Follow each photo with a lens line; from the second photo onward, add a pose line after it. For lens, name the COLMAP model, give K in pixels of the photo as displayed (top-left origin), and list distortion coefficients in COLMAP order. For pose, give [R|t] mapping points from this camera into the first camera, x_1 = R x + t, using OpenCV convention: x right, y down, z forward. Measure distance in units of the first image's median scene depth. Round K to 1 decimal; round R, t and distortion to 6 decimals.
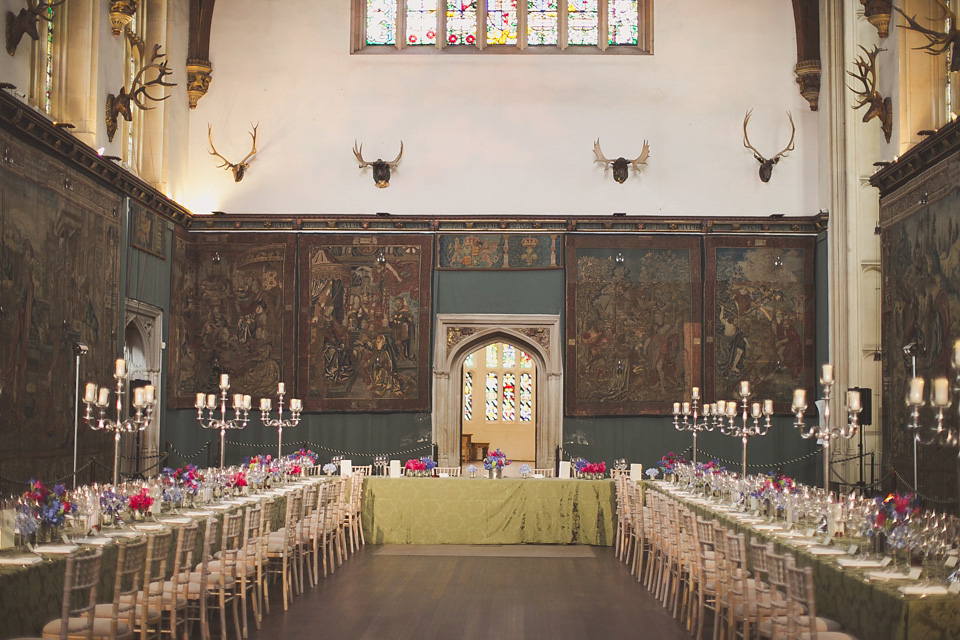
lens RADIAL K [[1393.4, 0, 480.0], [0, 1393.4, 320.0], [0, 0, 1]] dist [-0.196460, 0.409434]
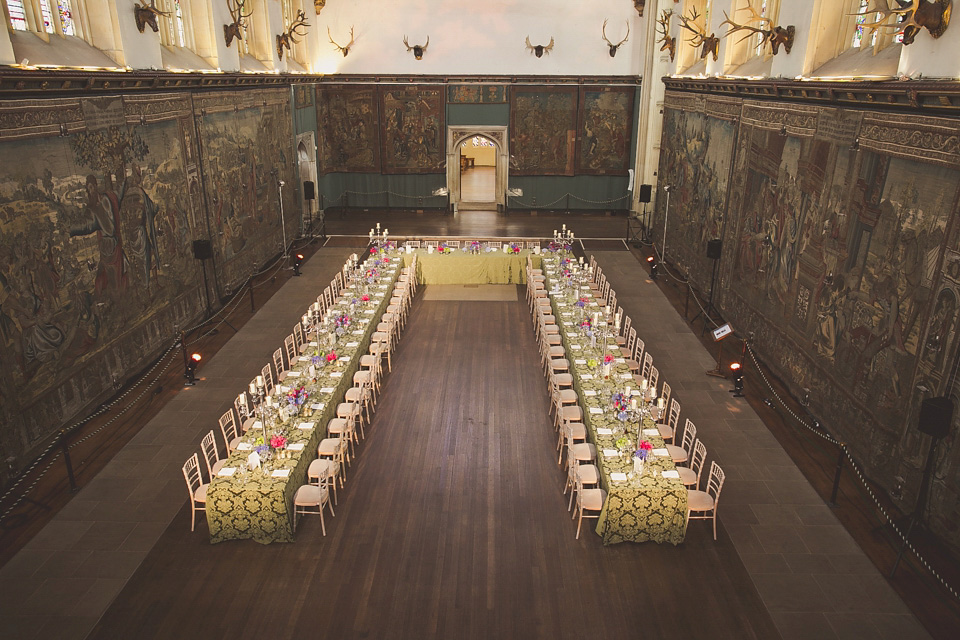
lens RADIAL K [[678.6, 0, 480.0], [0, 678.6, 320.0], [0, 0, 1]] dist [-0.030610, 0.000399]
pose [[0.999920, -0.008191, 0.009661, 0.004707], [0.003715, 0.918882, 0.394514, -0.135870], [-0.012109, -0.394446, 0.918839, -0.035098]]
